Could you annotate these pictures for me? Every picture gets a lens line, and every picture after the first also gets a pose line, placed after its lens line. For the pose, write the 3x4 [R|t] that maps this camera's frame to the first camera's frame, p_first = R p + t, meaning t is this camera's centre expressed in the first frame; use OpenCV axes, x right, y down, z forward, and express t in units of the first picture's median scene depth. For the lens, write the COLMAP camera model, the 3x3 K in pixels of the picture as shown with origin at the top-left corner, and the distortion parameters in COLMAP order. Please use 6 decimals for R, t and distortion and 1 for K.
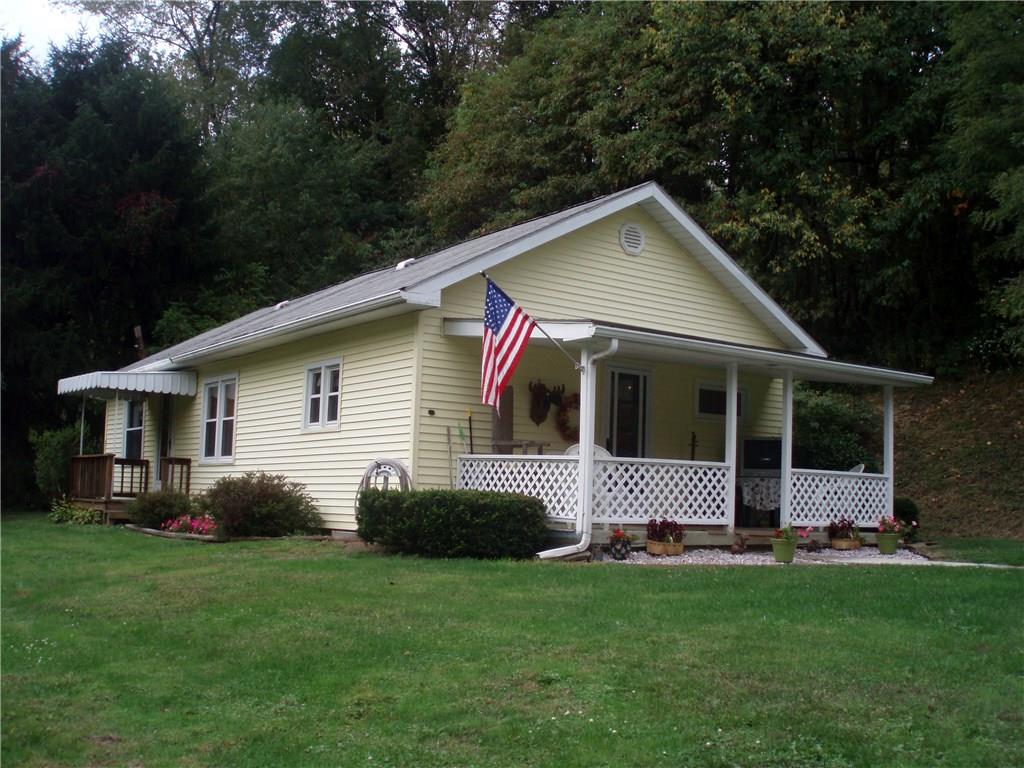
lens RADIAL K [[1047.8, 0, 512.0], [0, 1047.8, 384.0], [0, 0, 1]] dist [-0.076397, 0.003717]
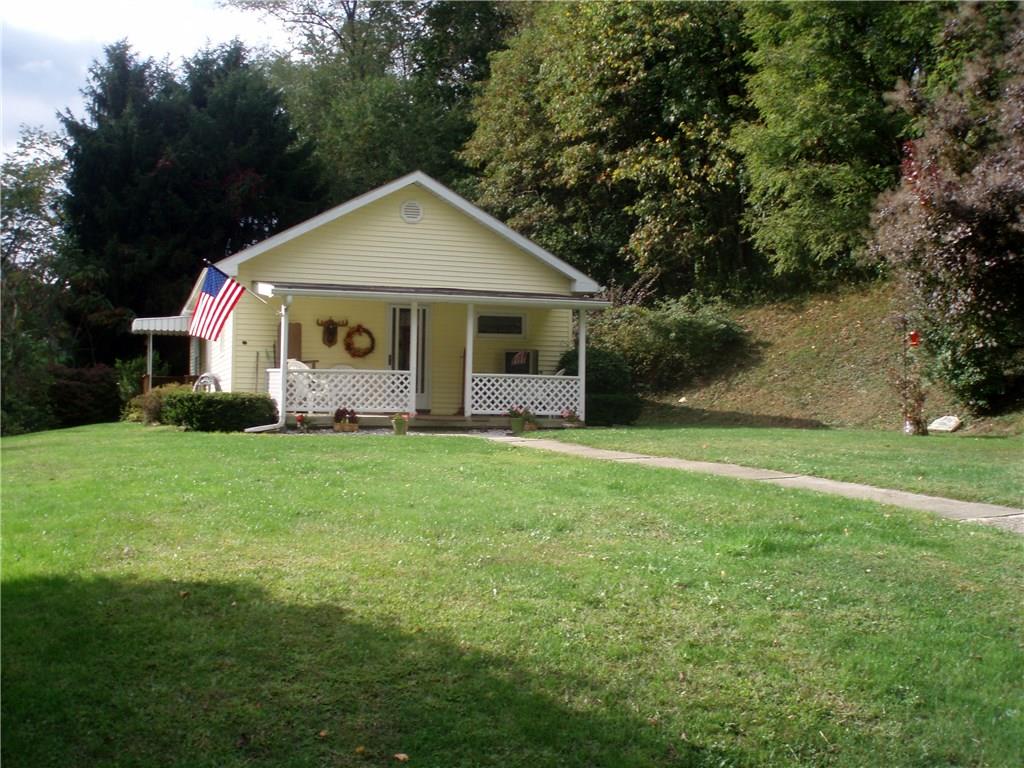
lens RADIAL K [[1047.8, 0, 512.0], [0, 1047.8, 384.0], [0, 0, 1]] dist [-0.076397, 0.003717]
pose [[0.955682, -0.020063, -0.293715, 0.736021], [0.045237, 0.995835, 0.079166, -0.015614], [0.290903, -0.088944, 0.952609, -0.350544]]
